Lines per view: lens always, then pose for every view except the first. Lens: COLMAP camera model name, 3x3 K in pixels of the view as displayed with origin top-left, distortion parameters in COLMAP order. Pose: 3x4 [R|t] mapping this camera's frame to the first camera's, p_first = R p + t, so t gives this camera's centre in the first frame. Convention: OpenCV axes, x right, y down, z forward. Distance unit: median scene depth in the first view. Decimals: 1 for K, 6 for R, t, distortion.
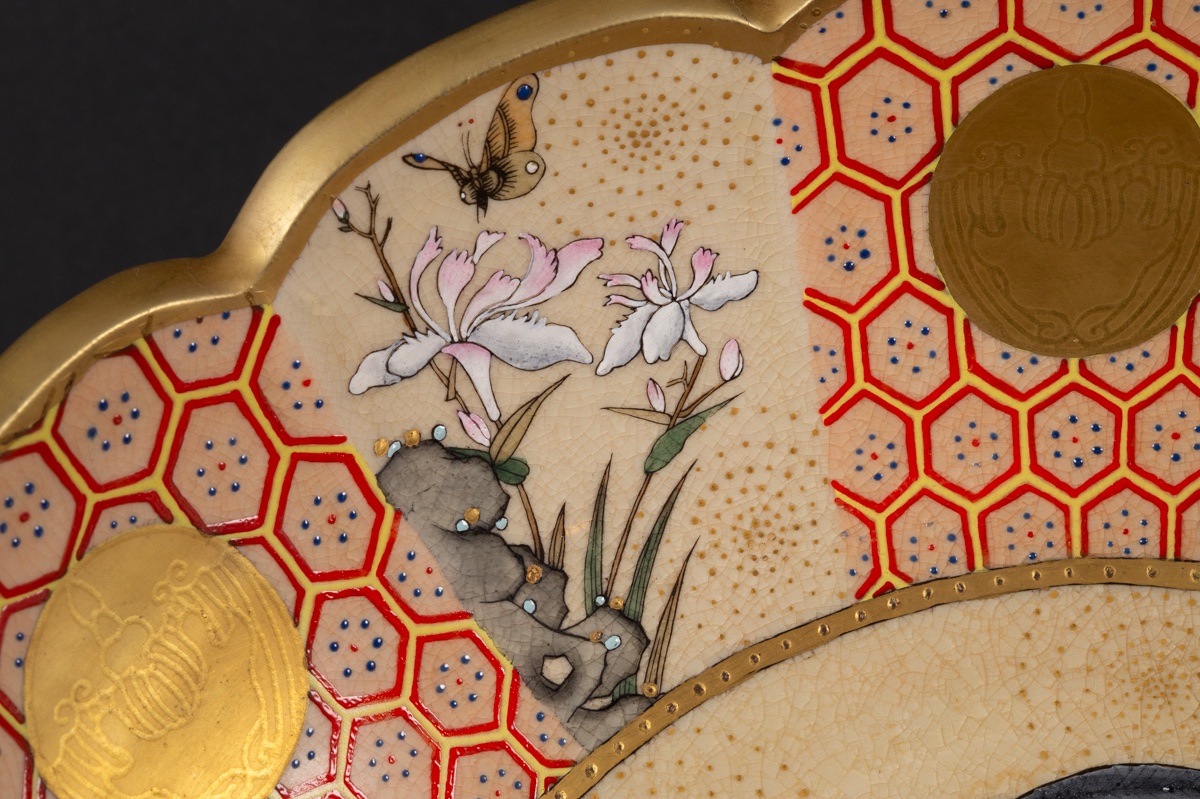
lens RADIAL K [[2933.1, 0, 616.9], [0, 2933.1, 404.4], [0, 0, 1]] dist [-0.002616, 0.130234]
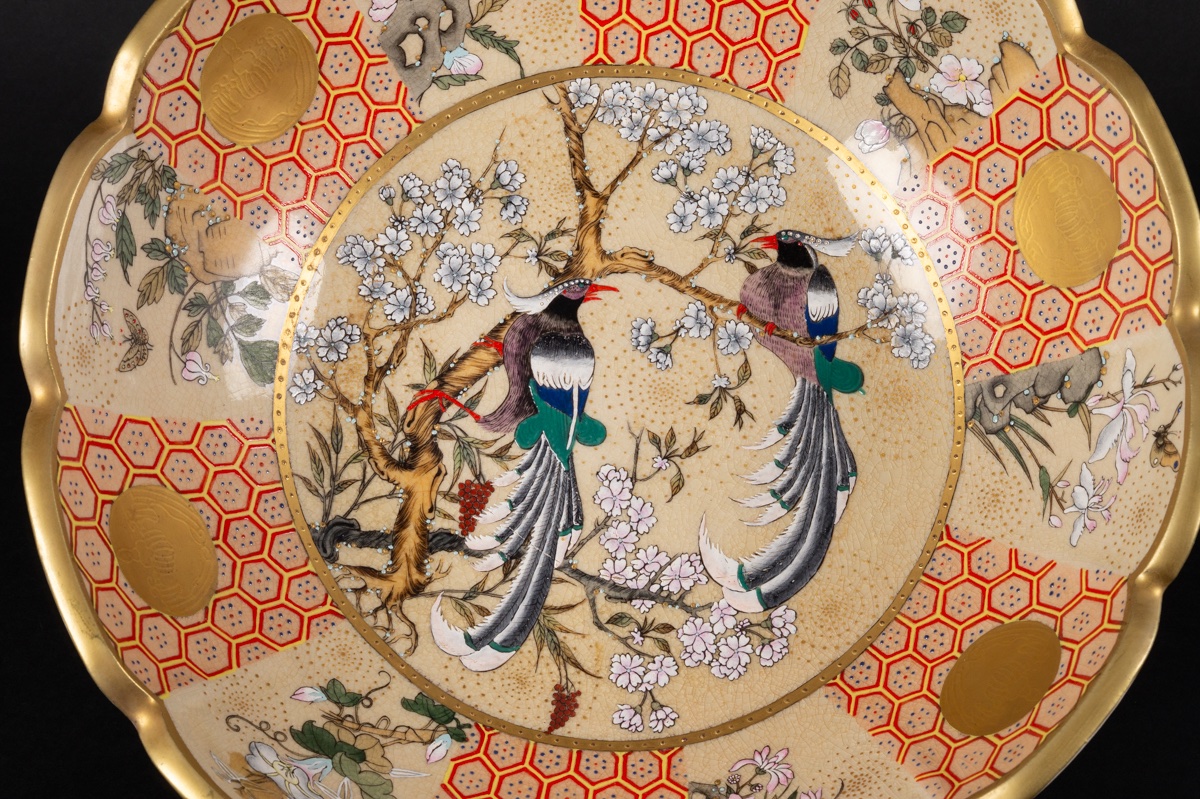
lens RADIAL K [[2874.1, 0, 614.8], [0, 2874.1, 402.9], [0, 0, 1]] dist [-0.017304, 1.255688]
pose [[-0.636083, 0.766310, -0.090370, 0.367070], [-0.605791, -0.423404, 0.673606, -1.197476], [0.477928, 0.483215, 0.733544, -0.727463]]
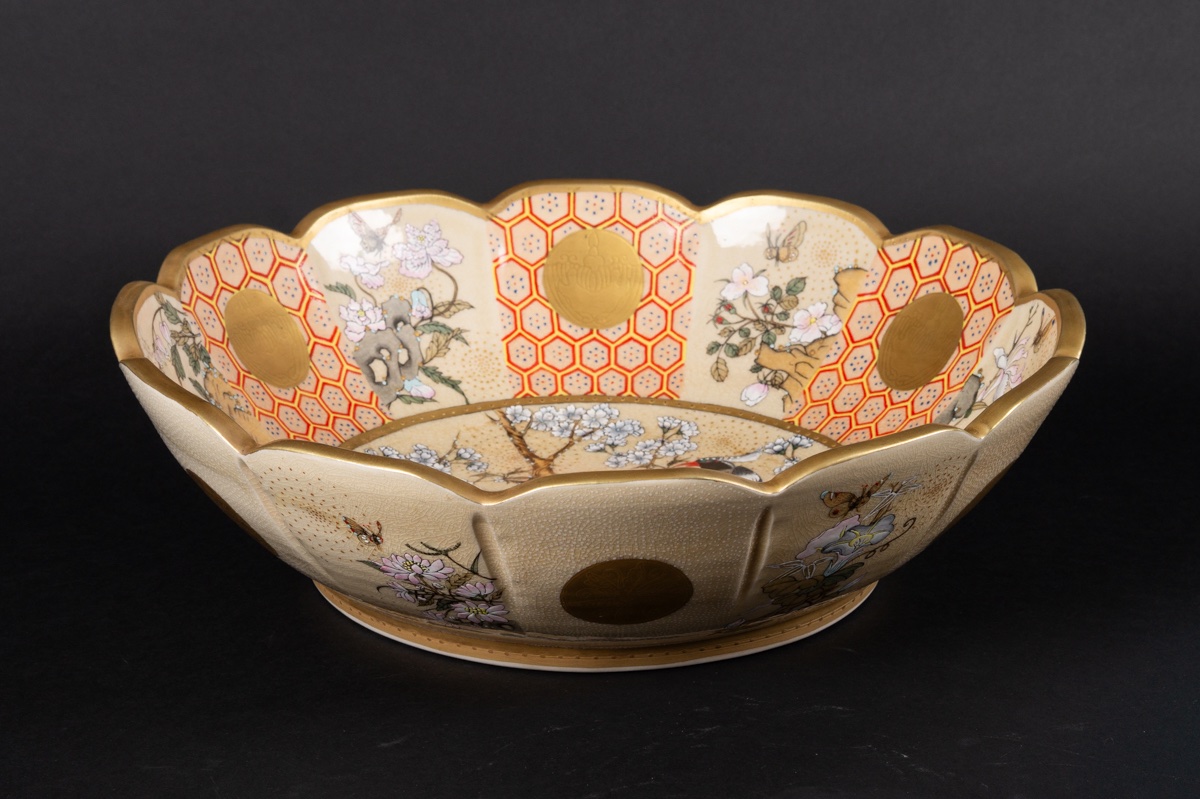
lens RADIAL K [[3075.8, 0, 600.0], [0, 3075.8, 399.5], [0, 0, 1]] dist [-0.085049, -0.007188]
pose [[-0.473611, 0.354360, -0.806301, 2.331616], [-0.707939, 0.391447, 0.587871, -1.364271], [0.523942, 0.849234, 0.065472, 0.626300]]
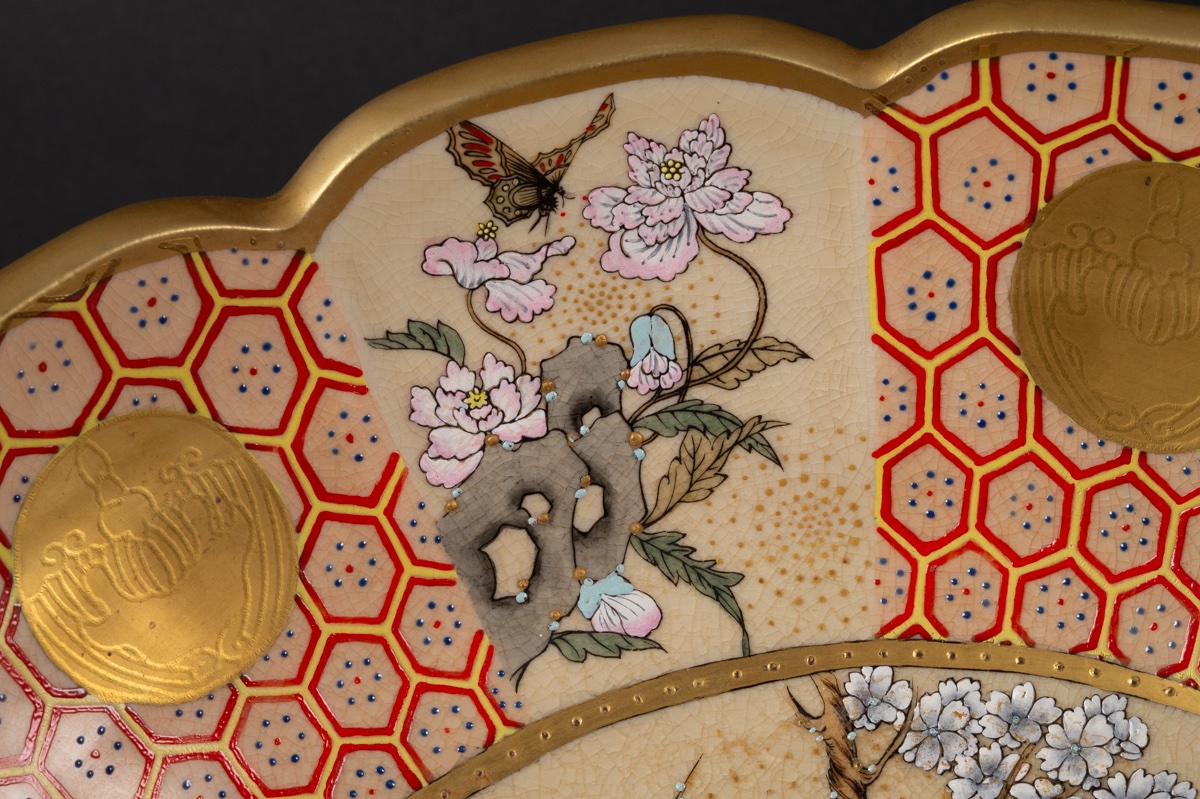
lens RADIAL K [[2933.1, 0, 616.9], [0, 2933.1, 404.4], [0, 0, 1]] dist [-0.002616, 0.130234]
pose [[-0.730309, 0.619531, -0.287803, 0.299835], [-0.431479, -0.091723, 0.897448, -0.463191], [0.529599, 0.779595, 0.334301, 0.306913]]
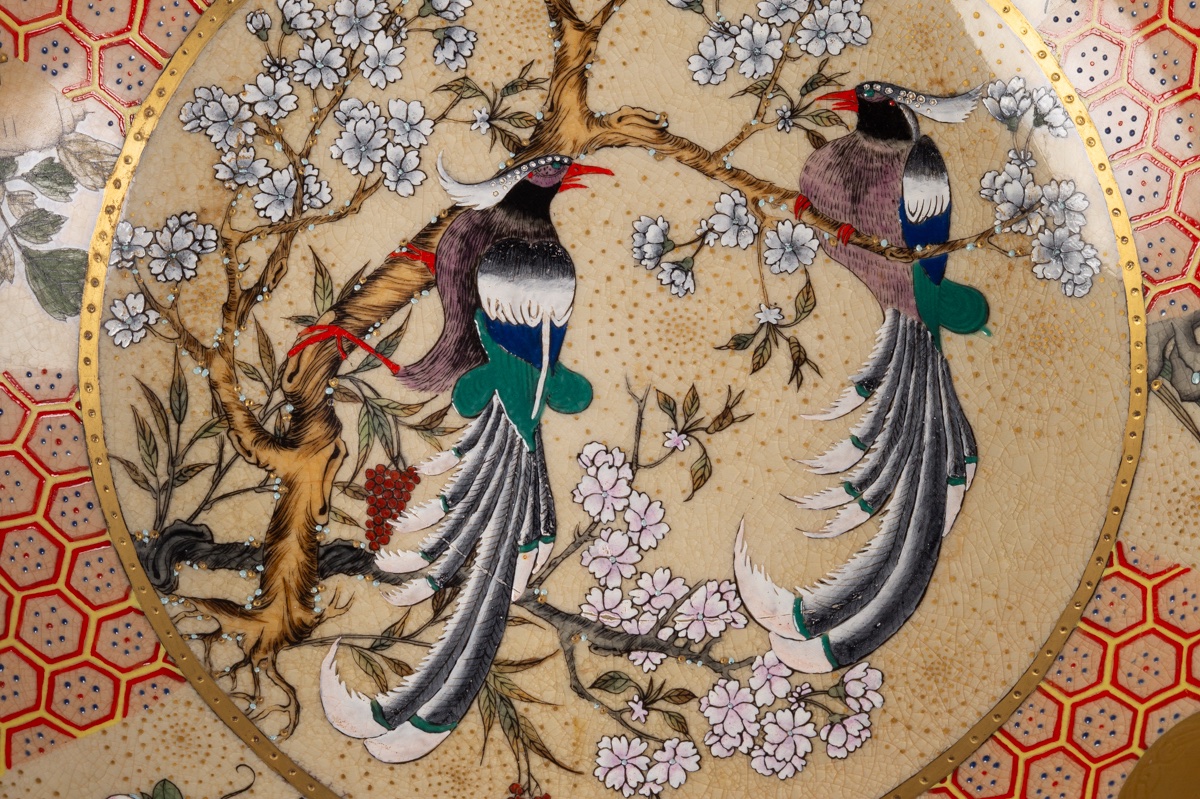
lens RADIAL K [[2933.1, 0, 616.9], [0, 2933.1, 404.4], [0, 0, 1]] dist [-0.002616, 0.130234]
pose [[-0.640902, 0.766225, -0.046302, 0.254042], [-0.596902, -0.459530, 0.657678, -0.691770], [0.482652, 0.449144, 0.751875, -0.195833]]
